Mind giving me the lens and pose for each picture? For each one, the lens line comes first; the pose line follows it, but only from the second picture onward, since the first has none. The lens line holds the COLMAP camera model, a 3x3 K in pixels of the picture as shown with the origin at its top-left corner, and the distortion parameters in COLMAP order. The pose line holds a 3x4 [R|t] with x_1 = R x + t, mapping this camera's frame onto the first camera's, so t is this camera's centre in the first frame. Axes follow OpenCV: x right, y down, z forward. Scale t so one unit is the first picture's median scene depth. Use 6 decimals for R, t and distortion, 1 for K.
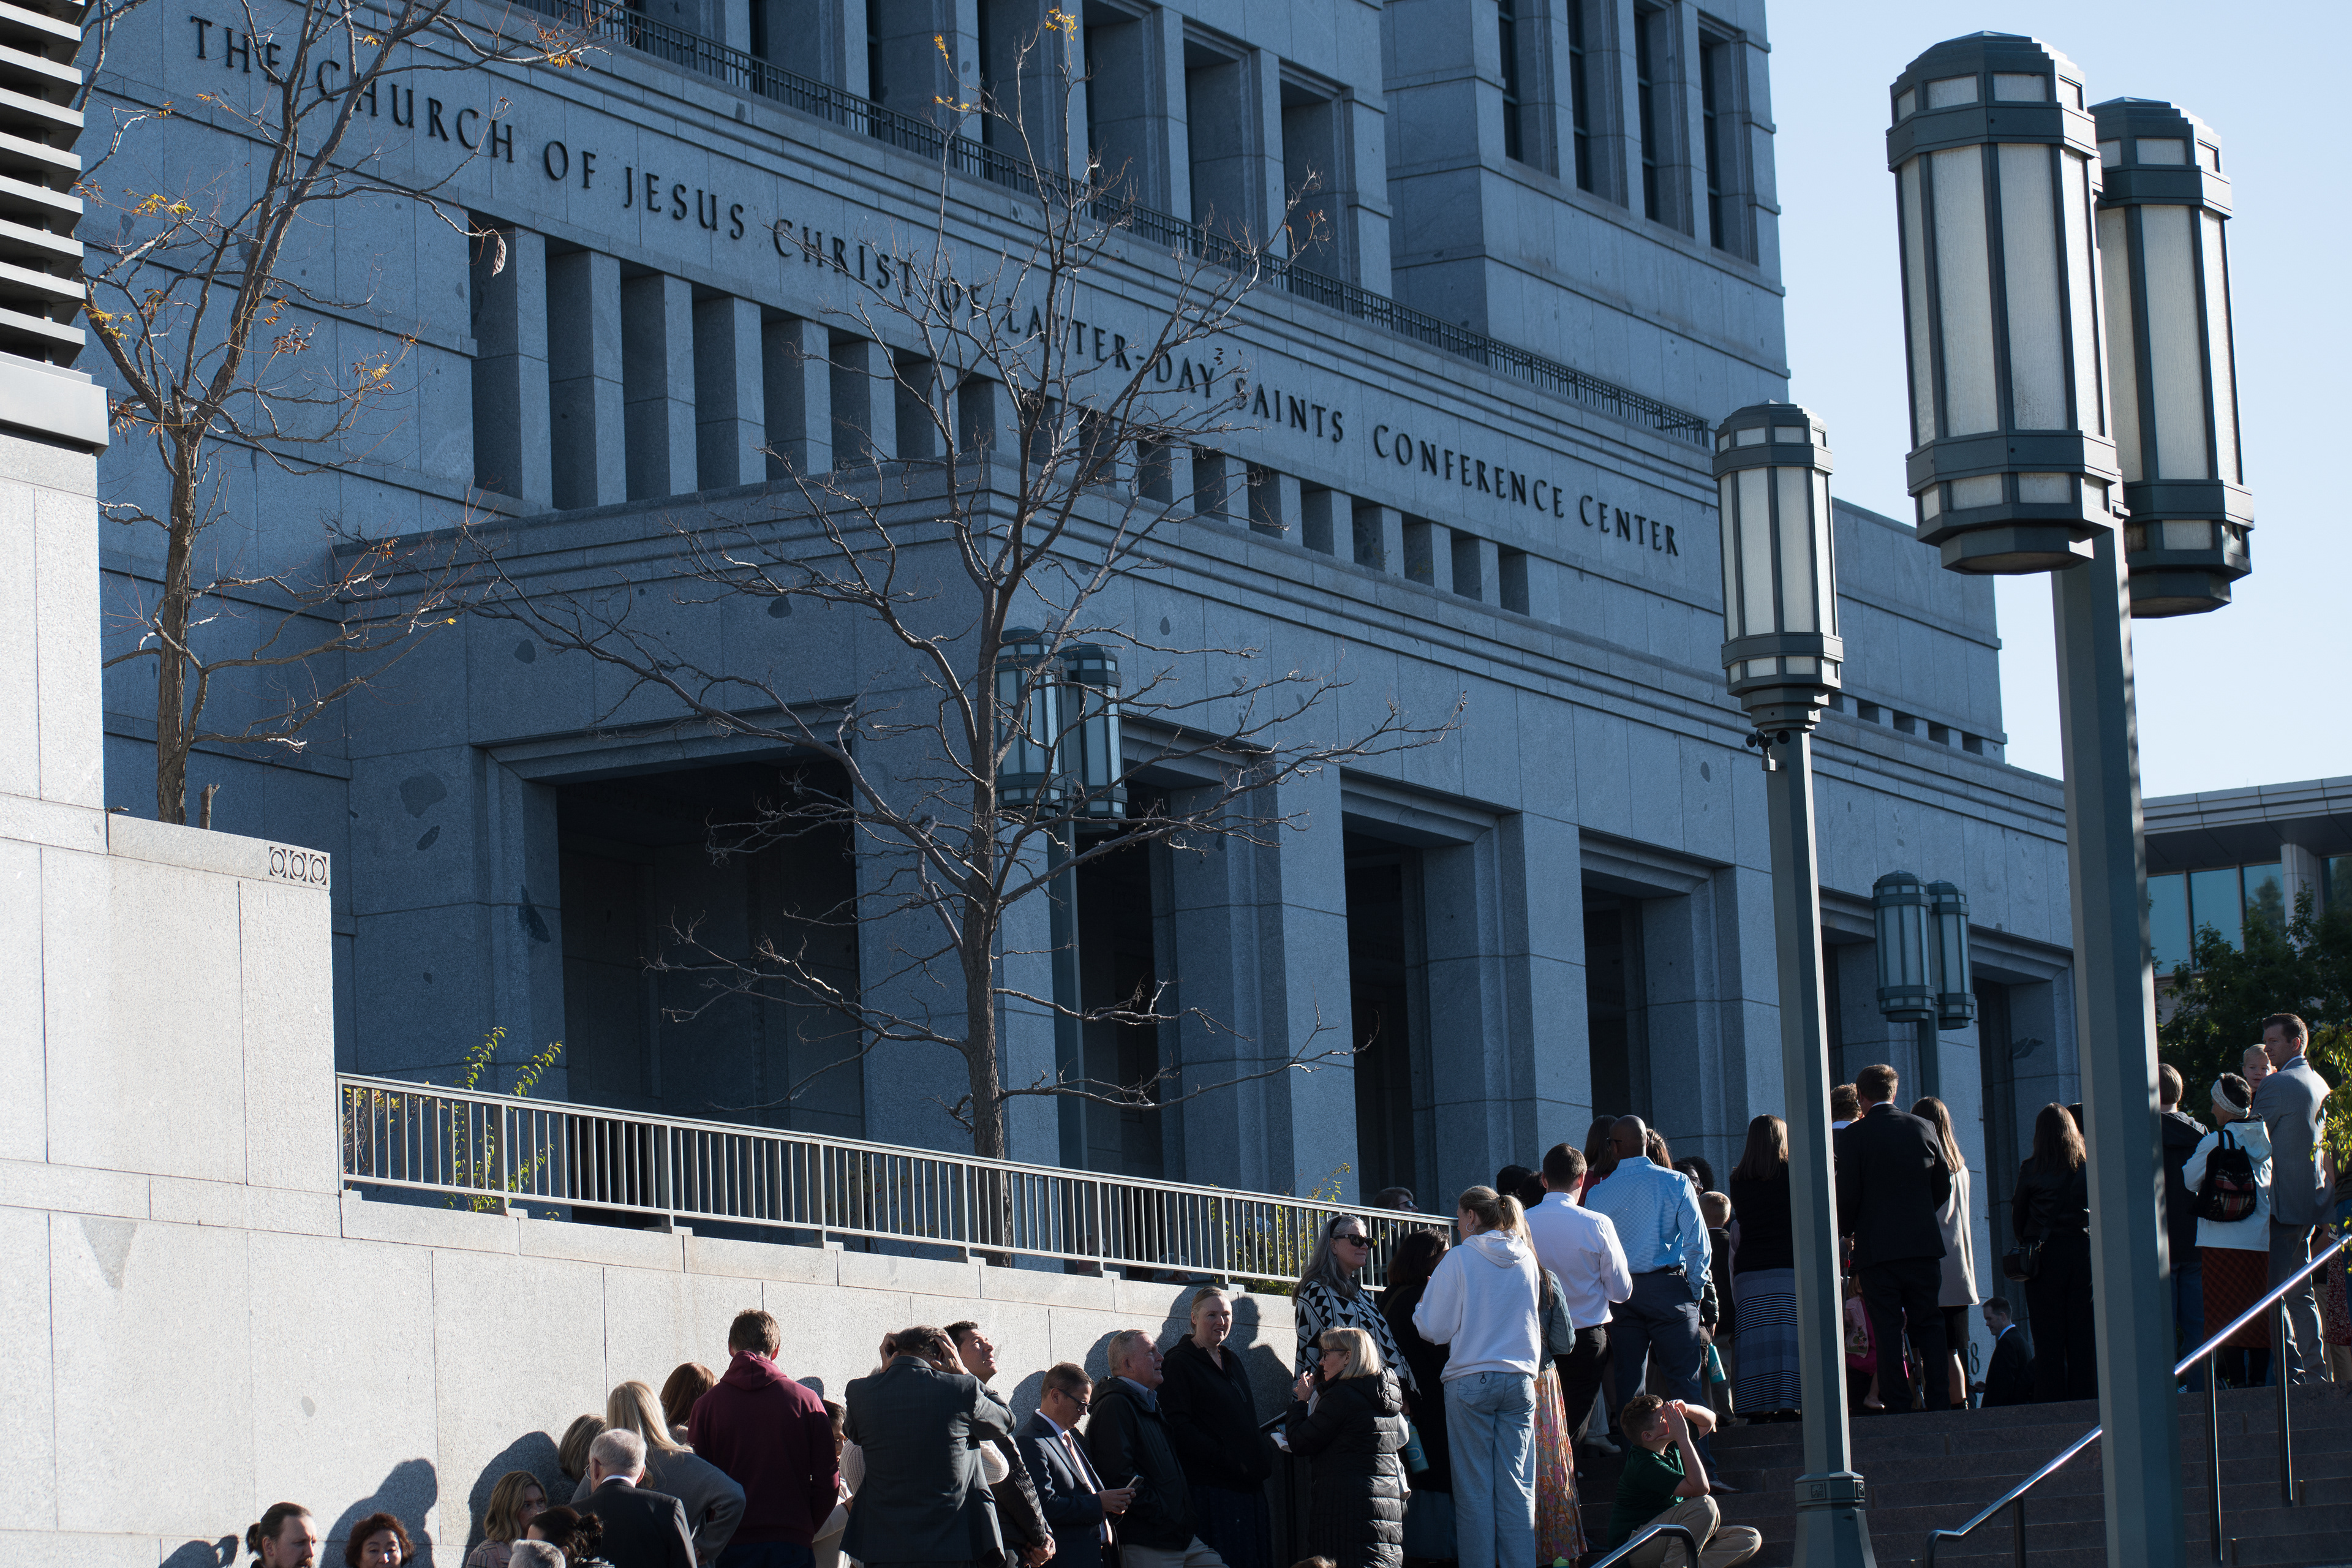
lens RADIAL K [[7071.4, 0, 1176.0], [0, 7071.4, 784.0], [0, 0, 1]] dist [-0.296460, 0.501971]
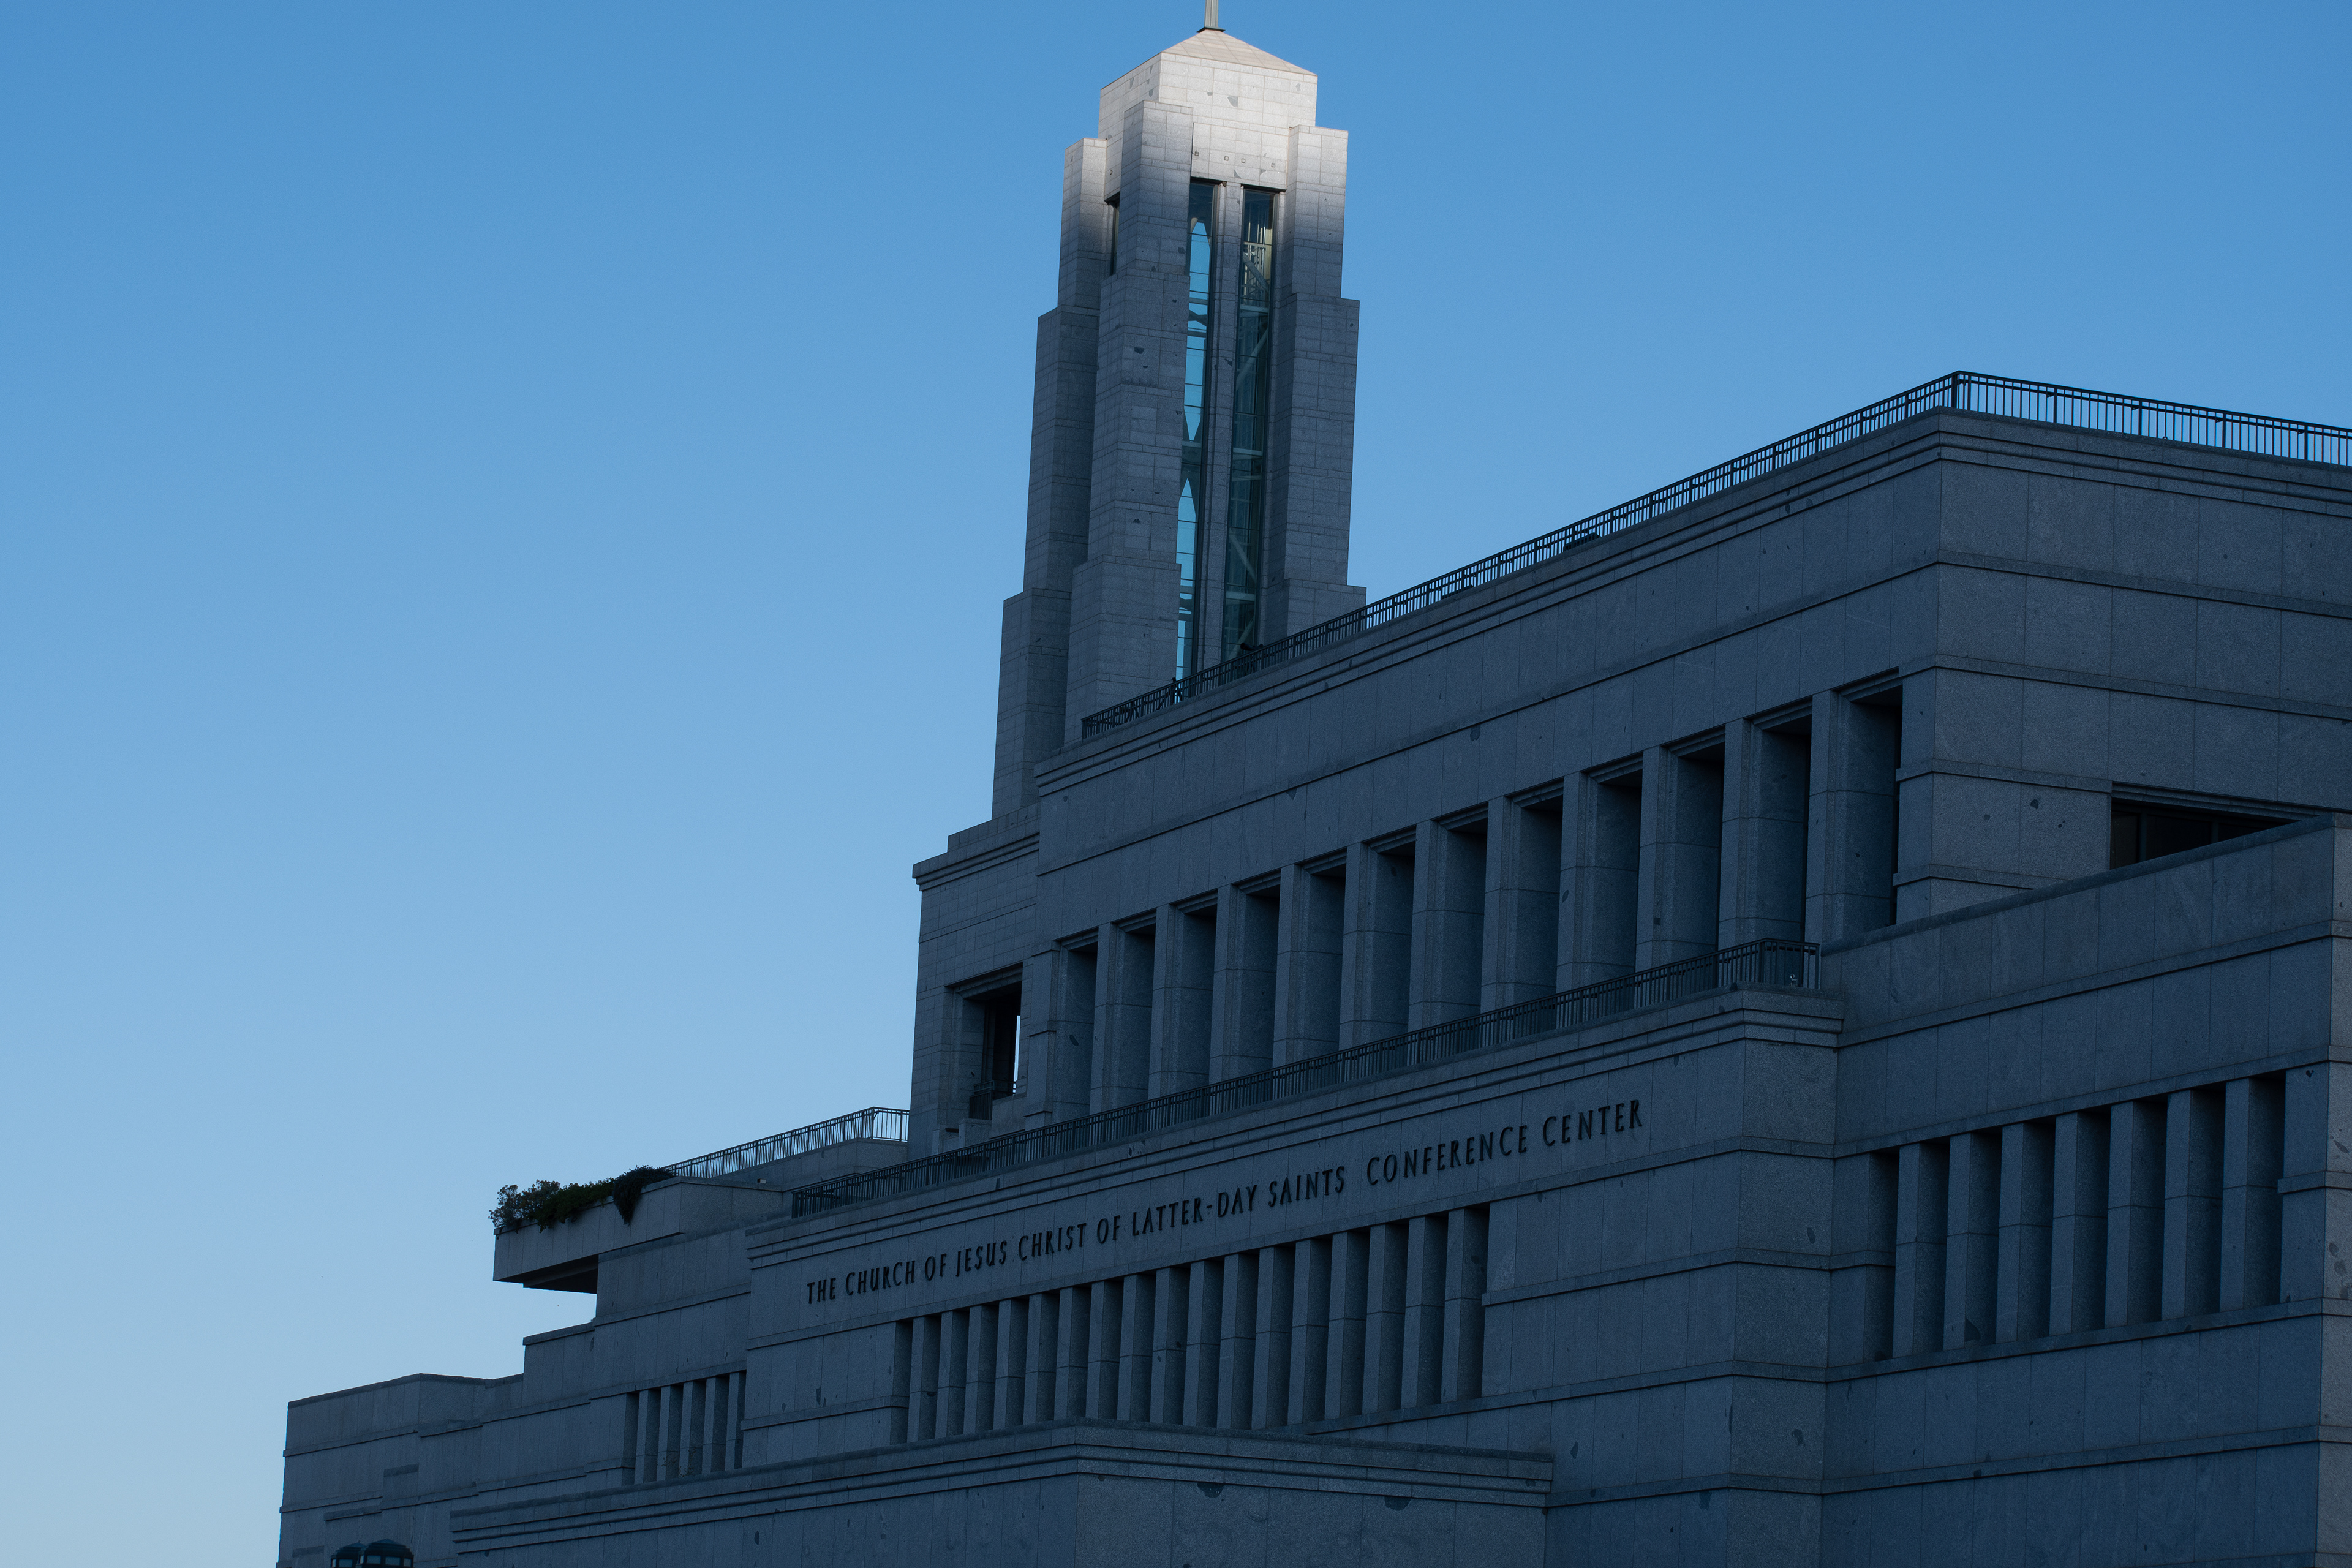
lens RADIAL K [[7037.9, 0, 1176.0], [0, 7037.9, 784.0], [0, 0, 1]] dist [0.088204, 1.538016]
pose [[-0.634278, -0.122343, -0.763364, 1.192526], [0.090442, 0.968877, -0.230429, 0.196725], [0.767797, -0.215196, -0.603472, 2.100137]]
